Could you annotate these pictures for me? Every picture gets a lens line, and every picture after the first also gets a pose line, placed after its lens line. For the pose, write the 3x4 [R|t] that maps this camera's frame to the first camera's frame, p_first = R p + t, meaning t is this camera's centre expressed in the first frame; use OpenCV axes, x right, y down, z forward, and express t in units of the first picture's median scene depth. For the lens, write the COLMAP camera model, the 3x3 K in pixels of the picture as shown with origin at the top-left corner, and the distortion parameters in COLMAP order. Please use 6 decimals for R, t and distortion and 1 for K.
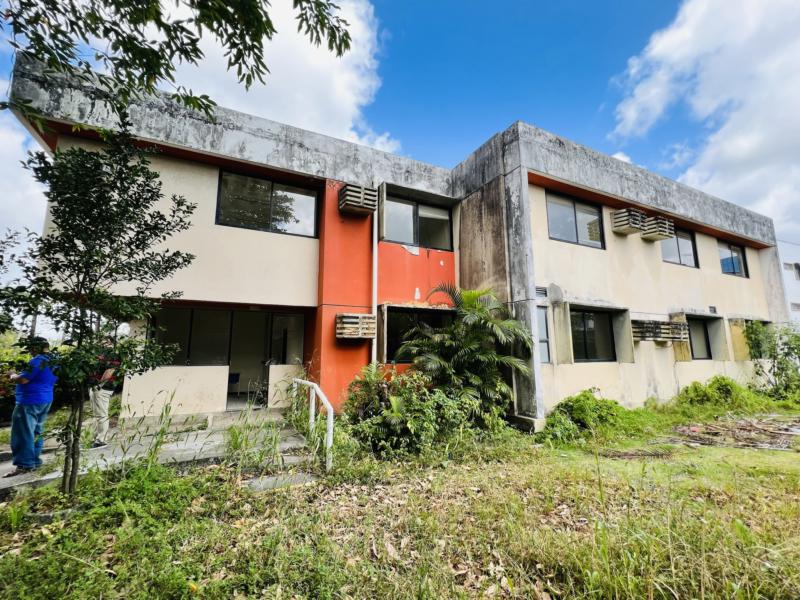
lens RADIAL K [[351.1, 0, 399.2], [0, 351.1, 300.6], [0, 0, 1]] dist [-0.003854, -0.000213]
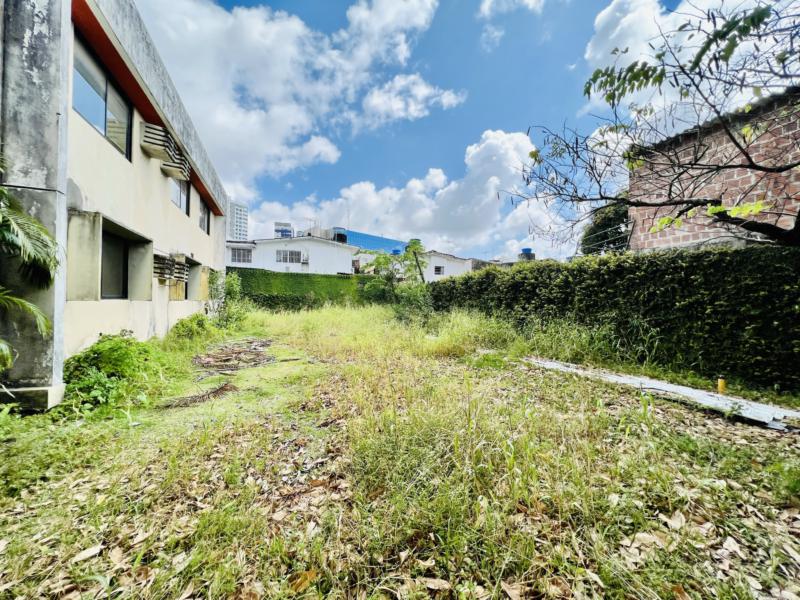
lens RADIAL K [[319.5, 0, 395.5], [0, 319.5, 298.2], [0, 0, 1]] dist [-0.000125, 0.000049]
pose [[0.109183, 0.017446, 0.993869, -0.085534], [-0.168643, 0.985676, 0.001224, 0.068548], [-0.979611, -0.167743, 0.110561, 0.312000]]
